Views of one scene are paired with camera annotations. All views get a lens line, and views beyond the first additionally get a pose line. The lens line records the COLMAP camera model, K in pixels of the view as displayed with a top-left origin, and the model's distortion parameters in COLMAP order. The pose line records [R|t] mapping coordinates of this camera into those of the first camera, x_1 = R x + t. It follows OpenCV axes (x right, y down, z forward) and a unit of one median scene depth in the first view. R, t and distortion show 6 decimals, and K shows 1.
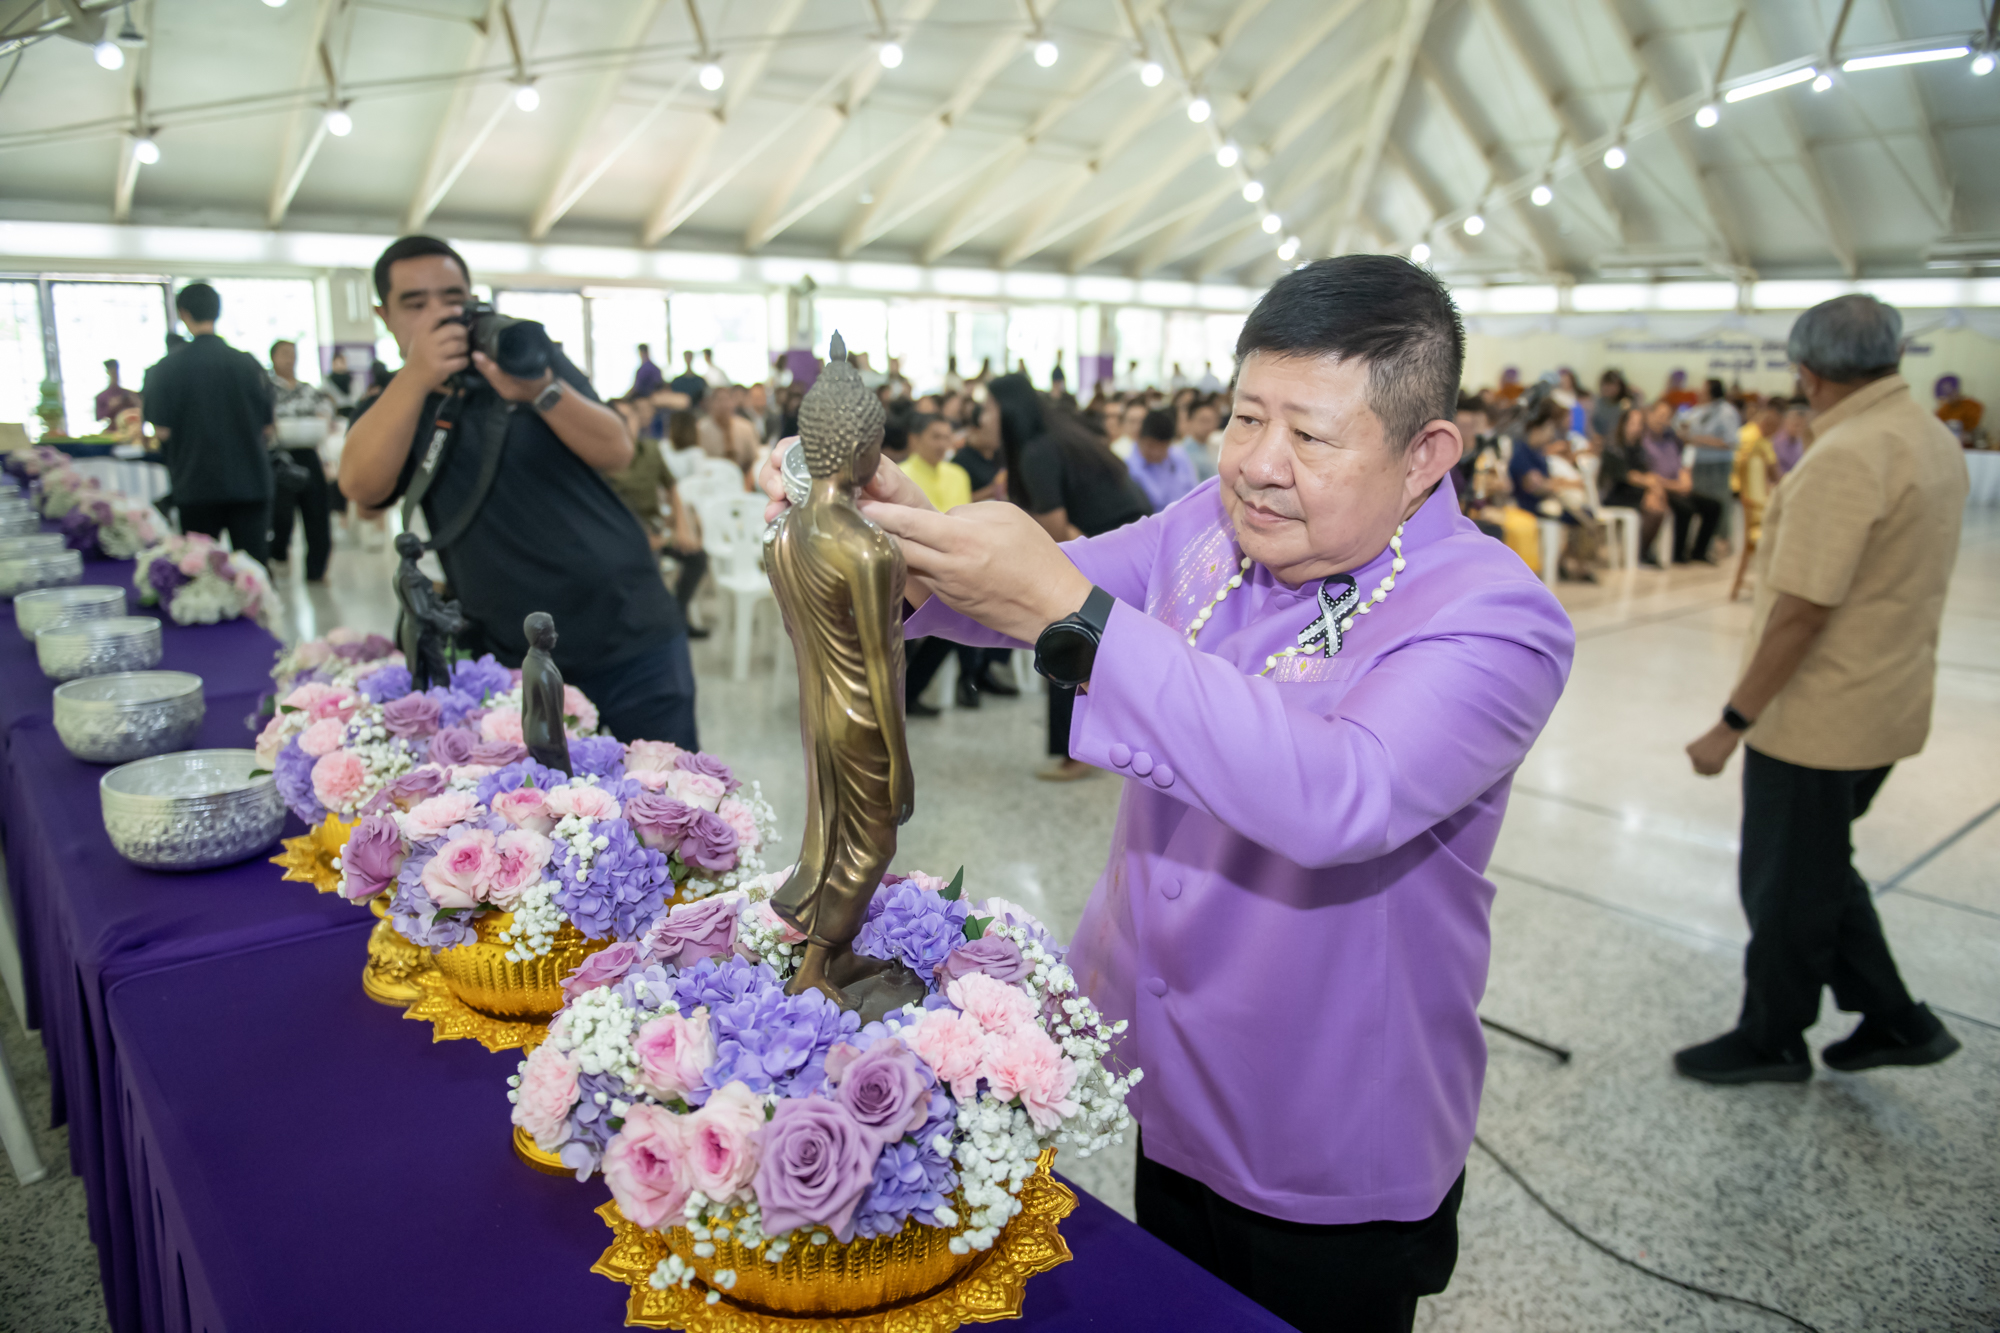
lens RADIAL K [[1373.9, 0, 1000.0], [0, 1373.9, 666.5], [0, 0, 1]] dist [-0.048805, -0.004402]
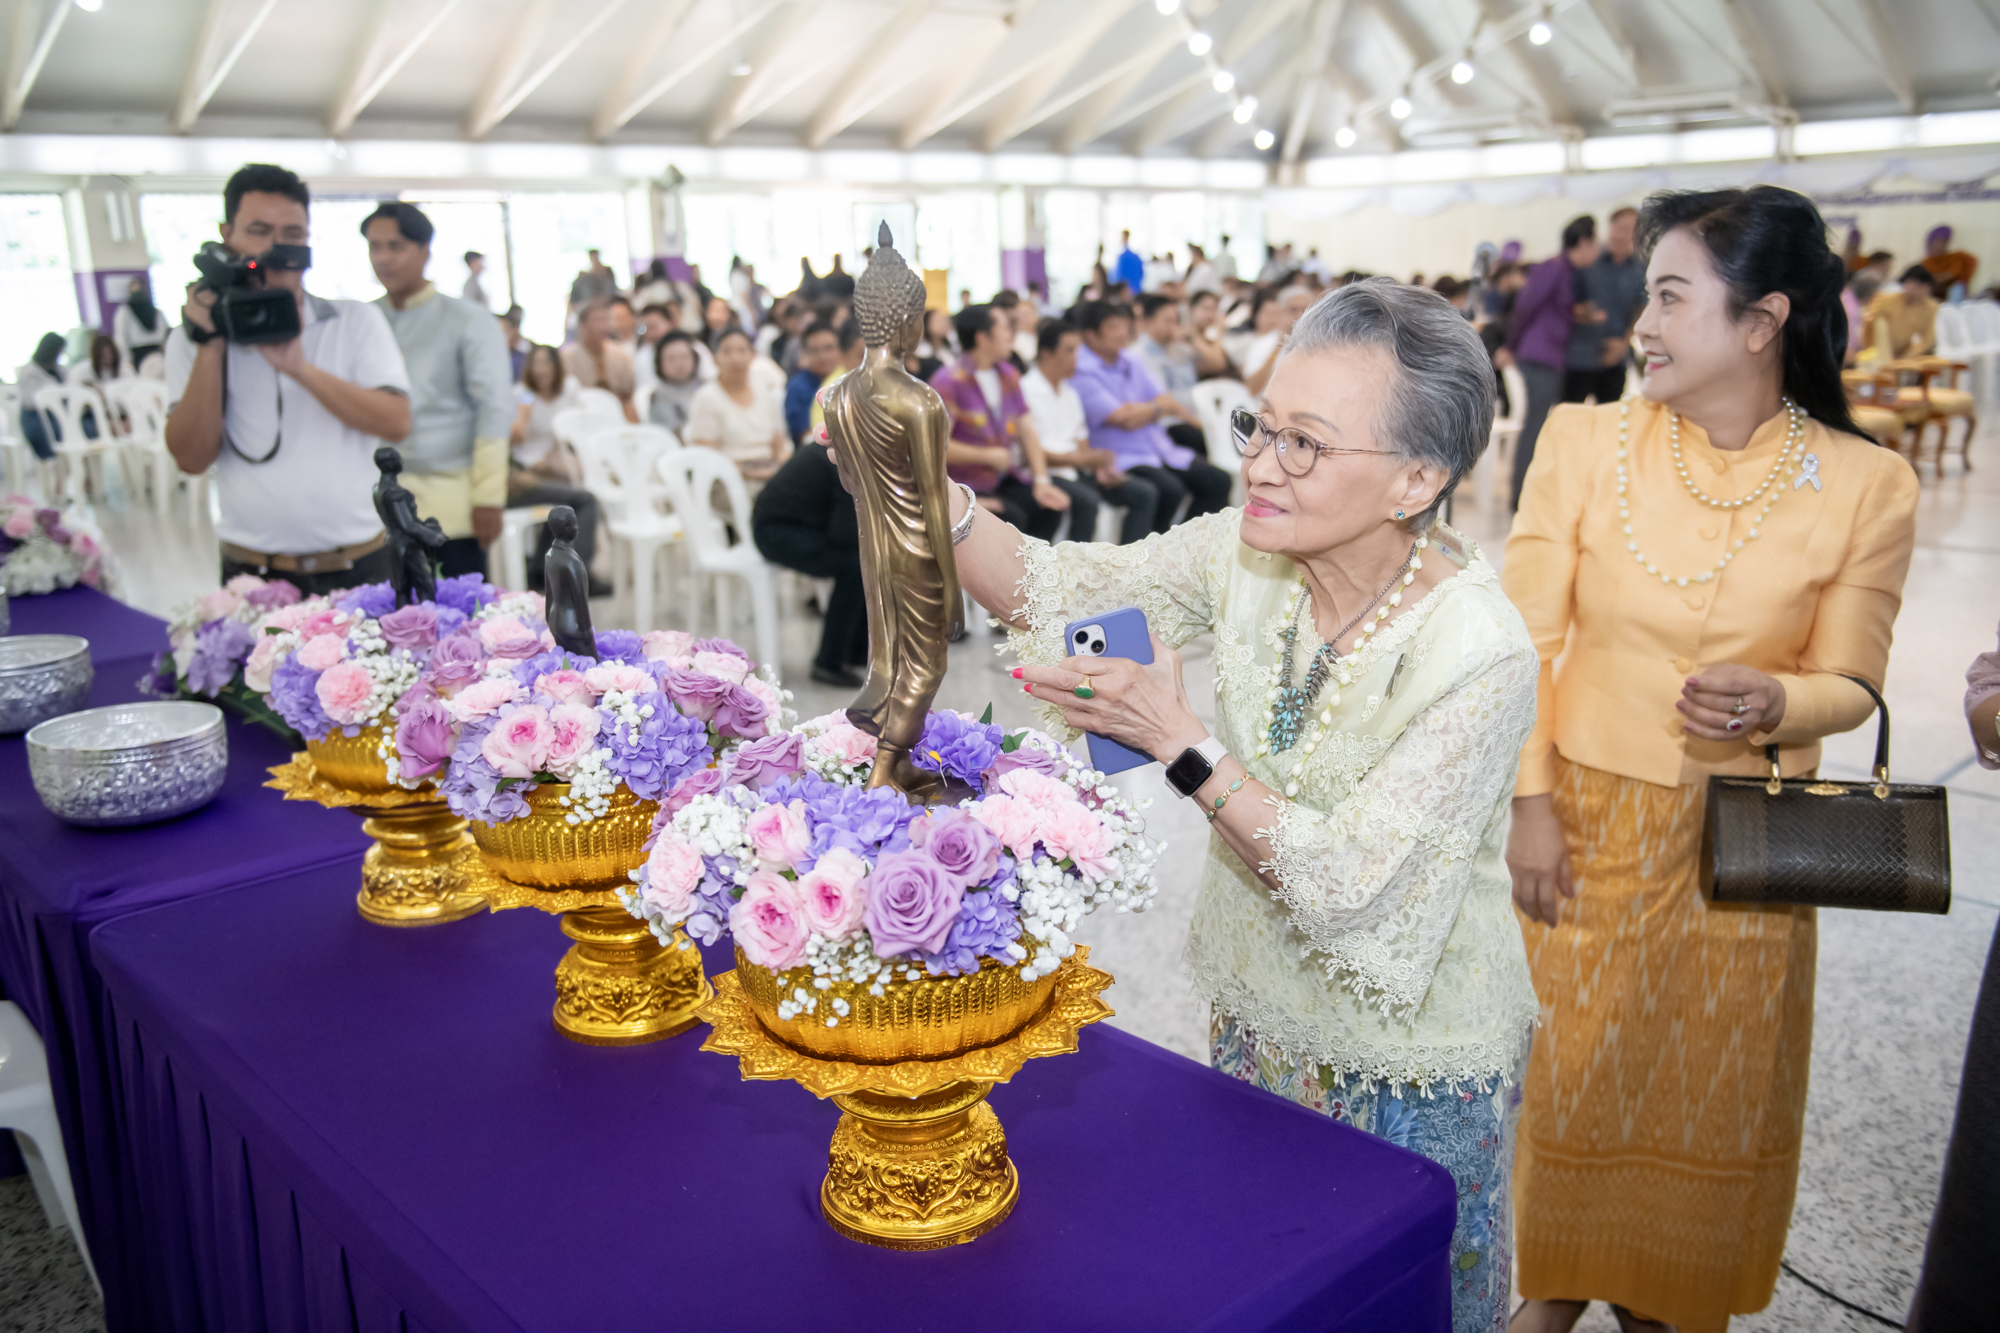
lens RADIAL K [[1663.7, 0, 1000.0], [0, 1663.7, 666.5], [0, 0, 1]] dist [-0.012843, -0.007555]
pose [[0.997475, -0.053690, 0.046483, -0.054060], [0.052718, 0.998370, 0.021888, 0.058328], [-0.047582, -0.019382, 0.998679, -0.231720]]
